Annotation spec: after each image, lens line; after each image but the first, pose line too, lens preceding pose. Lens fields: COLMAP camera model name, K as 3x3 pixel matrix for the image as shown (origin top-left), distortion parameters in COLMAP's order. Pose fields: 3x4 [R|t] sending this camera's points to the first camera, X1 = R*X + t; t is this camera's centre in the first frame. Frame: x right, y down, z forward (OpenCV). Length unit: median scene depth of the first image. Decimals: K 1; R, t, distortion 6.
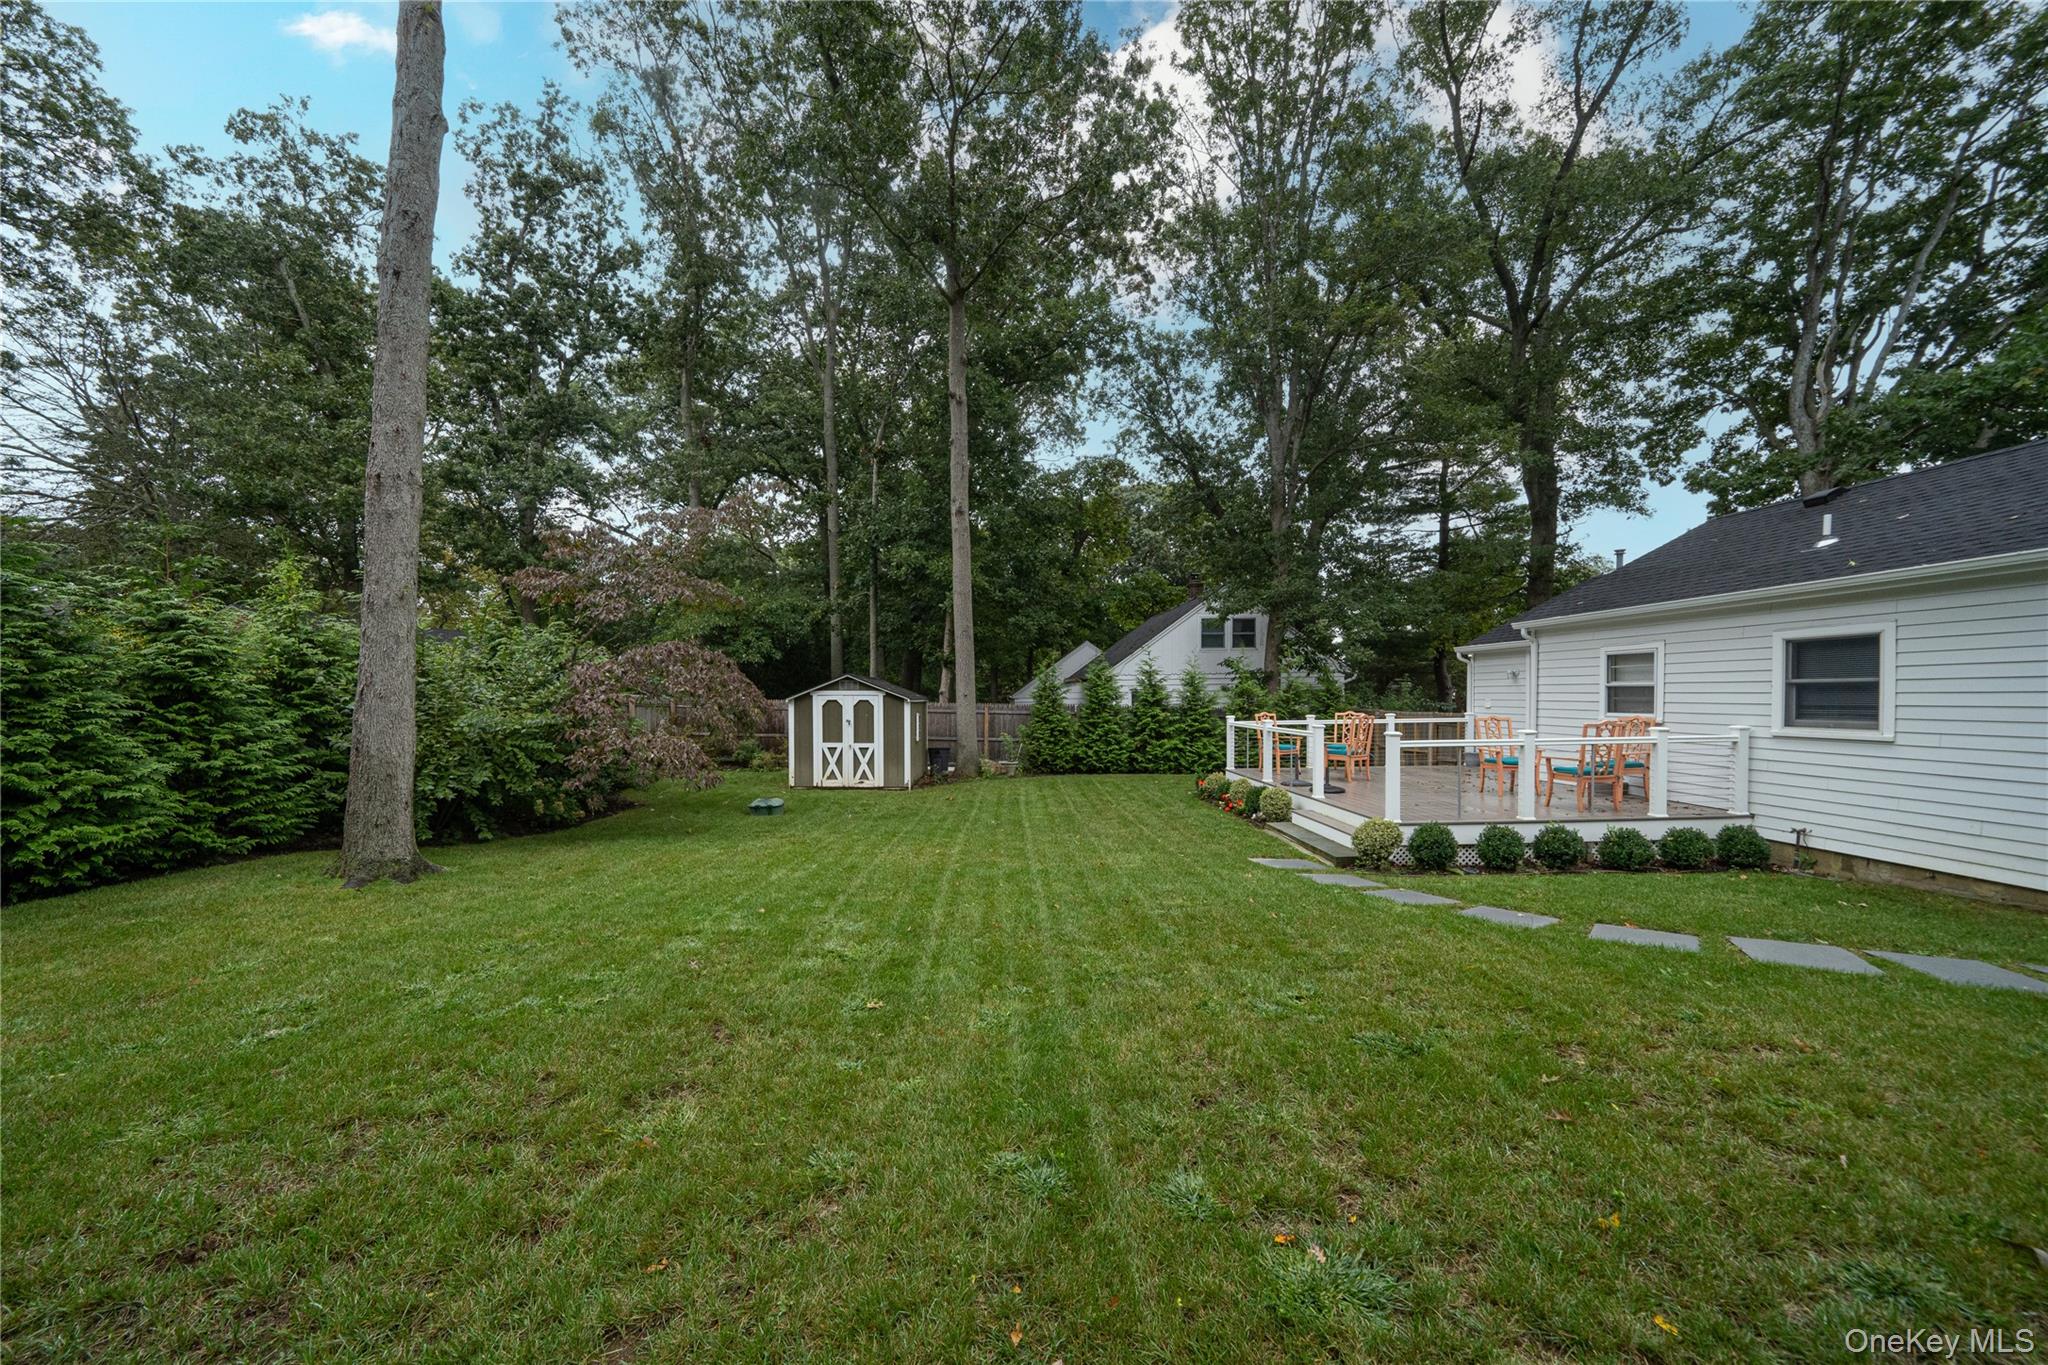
lens RADIAL K [[755.6, 0, 1016.6], [0, 755.6, 707.4], [0, 0, 1]] dist [-0.008972, 0.000033]
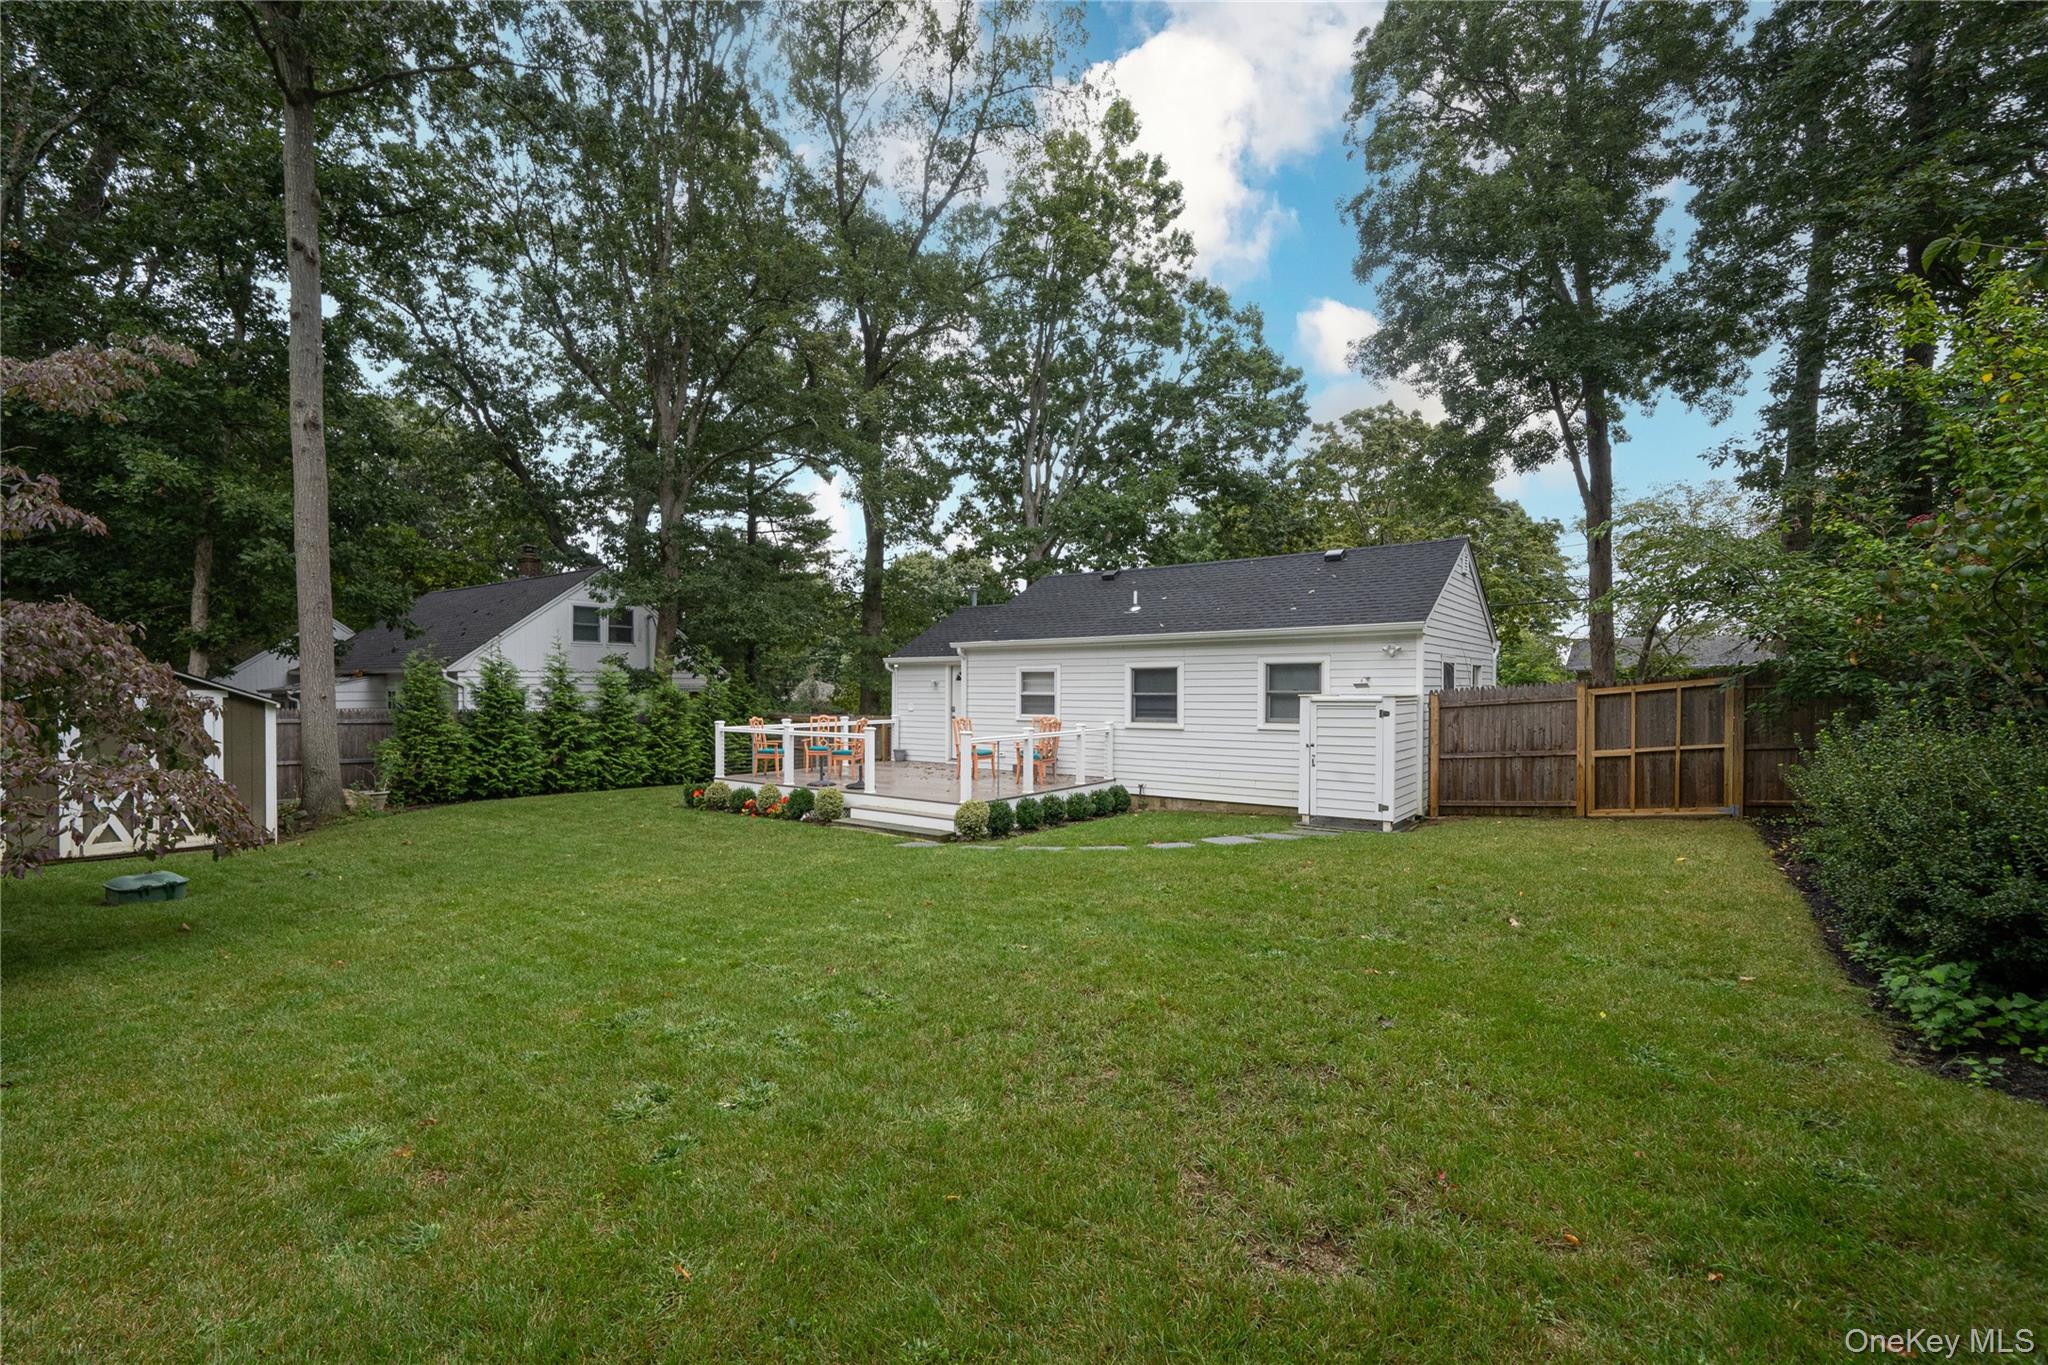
lens RADIAL K [[872.5, 0, 1026.0], [0, 872.5, 712.3], [0, 0, 1]] dist [0.011717, -0.000014]
pose [[0.608639, -0.008777, 0.793398, -0.351900], [0.005501, 0.999961, 0.006842, -0.005447], [-0.793428, 0.000201, 0.608664, 0.021787]]
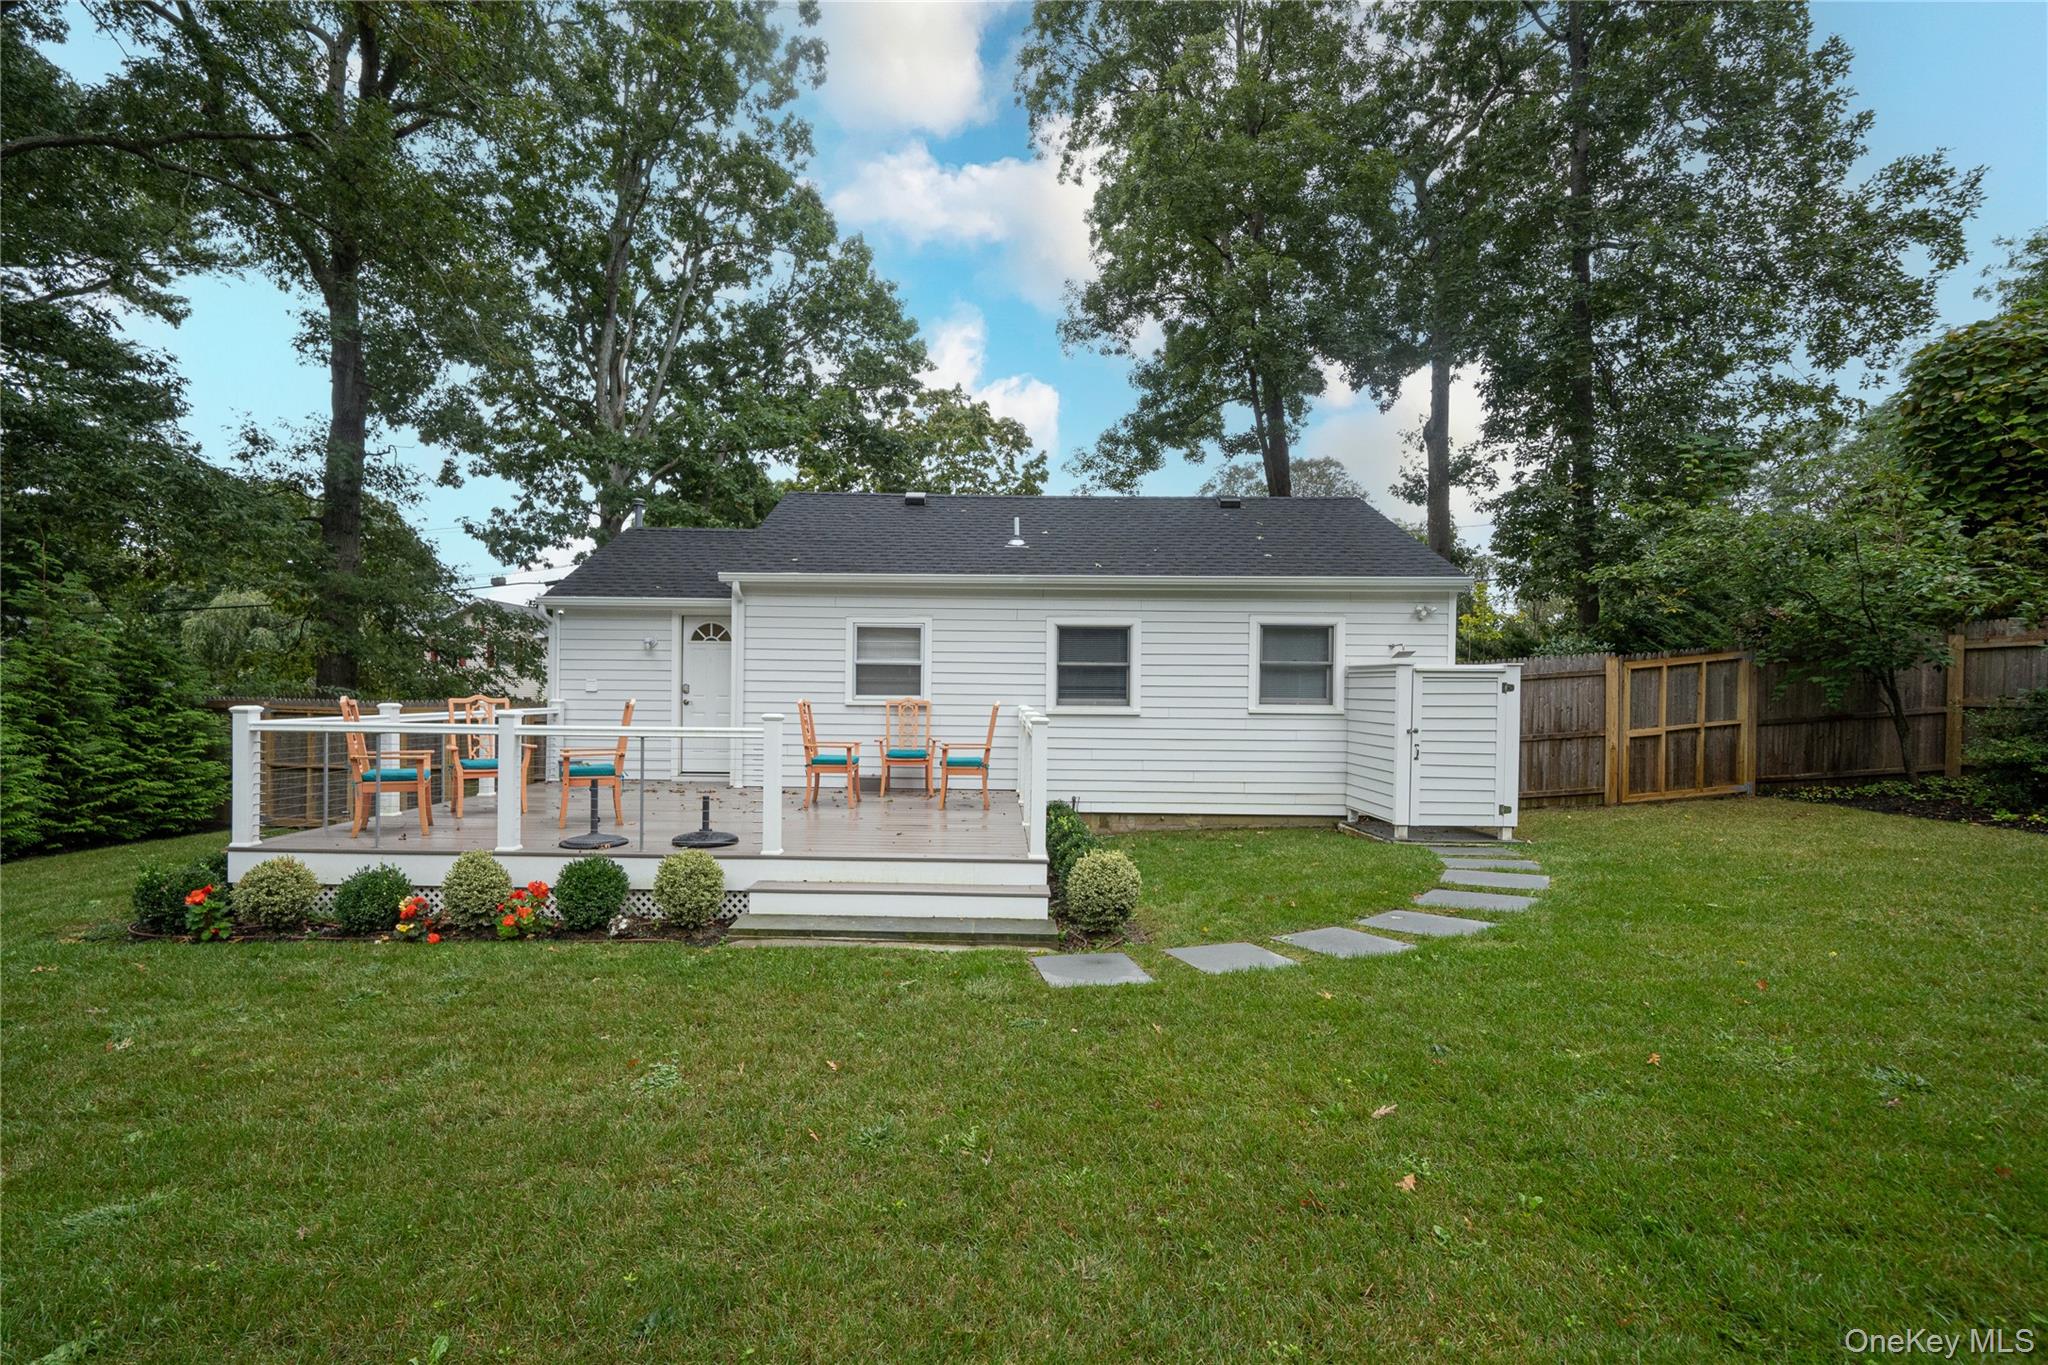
lens RADIAL K [[872.5, 0, 1026.0], [0, 872.5, 712.3], [0, 0, 1]] dist [0.011717, -0.000014]
pose [[0.040344, -0.012955, 0.999102, -0.140794], [0.005883, 0.999902, 0.012727, 0.011232], [-0.999169, 0.005364, 0.040416, 0.580853]]
